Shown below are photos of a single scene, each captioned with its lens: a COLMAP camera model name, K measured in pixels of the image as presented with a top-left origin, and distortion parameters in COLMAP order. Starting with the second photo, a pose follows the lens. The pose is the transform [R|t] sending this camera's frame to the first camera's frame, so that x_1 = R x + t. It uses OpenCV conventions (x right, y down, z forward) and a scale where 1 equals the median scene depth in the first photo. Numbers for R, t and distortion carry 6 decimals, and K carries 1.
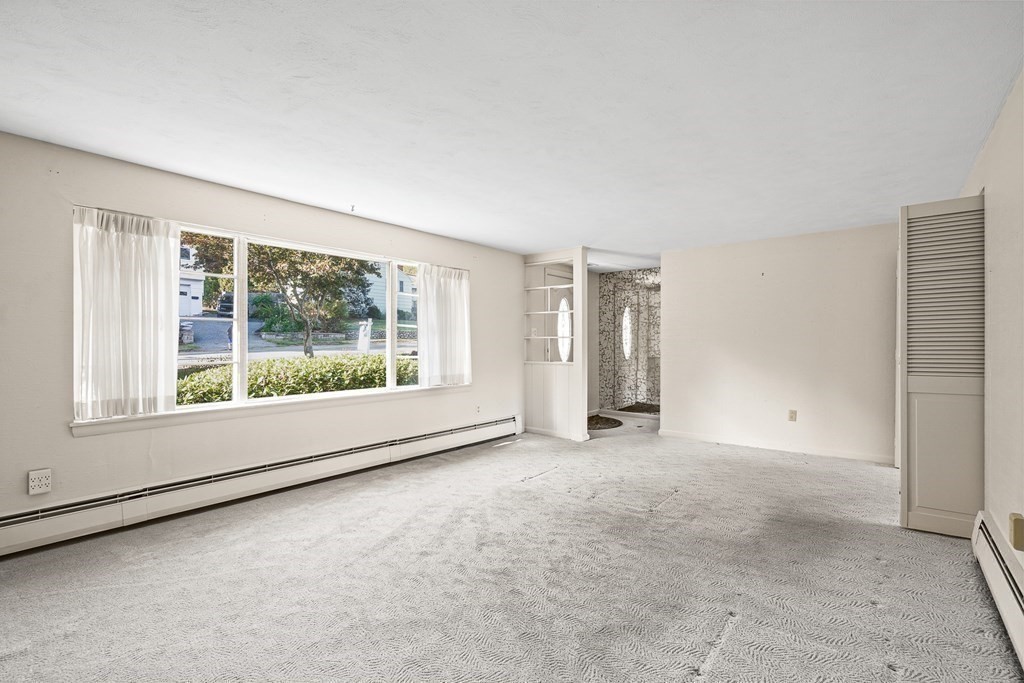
lens RADIAL K [[462.8, 0, 510.4], [0, 462.8, 342.8], [0, 0, 1]] dist [-0.003601, 0.001297]
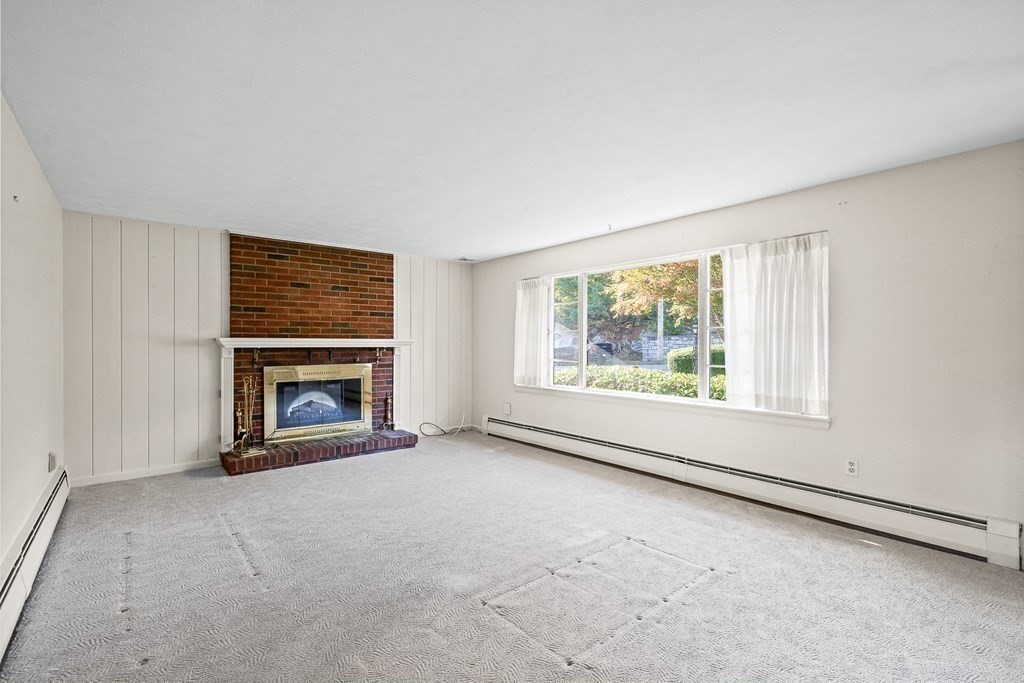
lens RADIAL K [[462.8, 0, 510.4], [0, 462.8, 342.8], [0, 0, 1]] dist [-0.003601, 0.001297]
pose [[-0.192831, -0.004314, -0.981222, 0.884909], [-0.007972, 0.999964, -0.002830, -0.007015], [0.981200, 0.007276, -0.192859, 1.084757]]
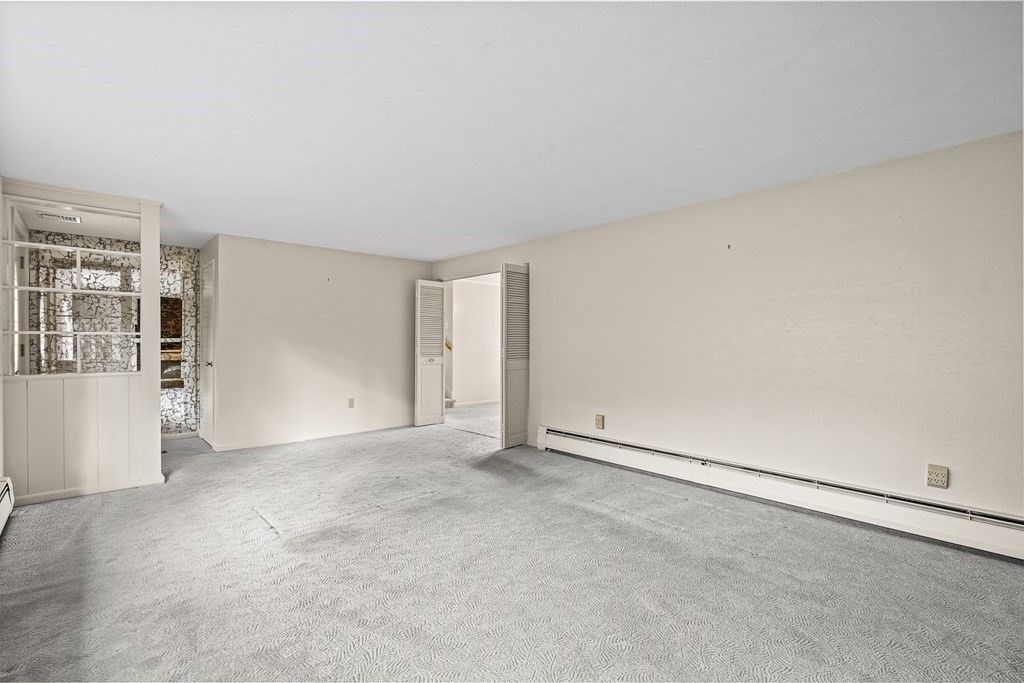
lens RADIAL K [[462.8, 0, 510.4], [0, 462.8, 342.8], [0, 0, 1]] dist [-0.003601, 0.001297]
pose [[0.146028, -0.003501, 0.989274, -0.733714], [-0.000728, 0.999993, 0.003647, -0.002930], [-0.989280, -0.001252, 0.146025, 0.618859]]
